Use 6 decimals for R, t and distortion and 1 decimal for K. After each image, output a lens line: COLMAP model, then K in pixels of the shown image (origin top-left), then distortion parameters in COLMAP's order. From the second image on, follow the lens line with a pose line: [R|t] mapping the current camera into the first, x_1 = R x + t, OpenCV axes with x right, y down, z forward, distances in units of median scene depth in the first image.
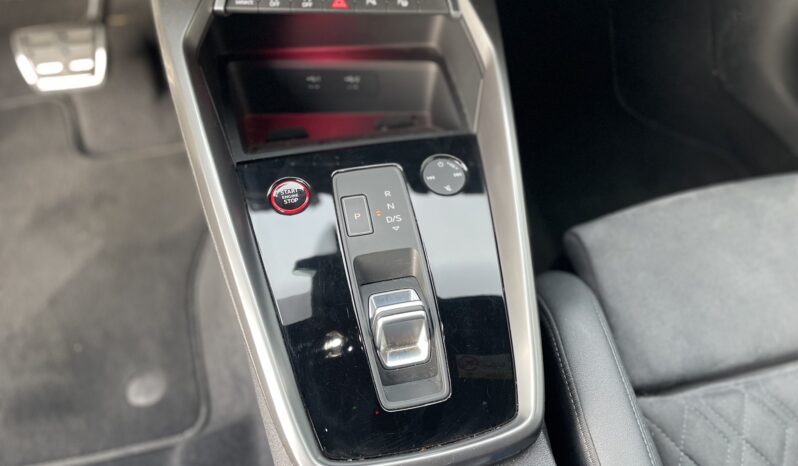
lens RADIAL K [[578.8, 0, 386.1], [0, 578.8, 234.3], [0, 0, 1]] dist [0.026362, -0.007657]
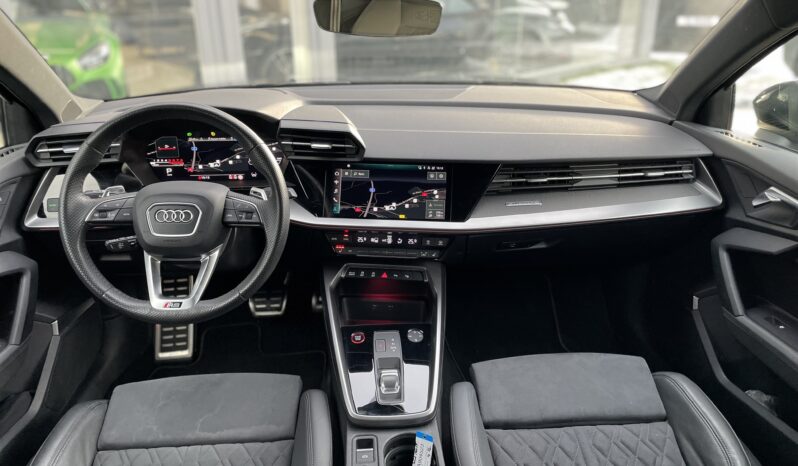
lens RADIAL K [[578.8, 0, 386.1], [0, 578.8, 234.3], [0, 0, 1]] dist [0.026362, -0.007657]
pose [[0.982950, 0.018597, -0.182930, 0.373537], [-0.103751, 0.877463, -0.468289, 0.629149], [0.151806, 0.479284, 0.864431, -1.301231]]
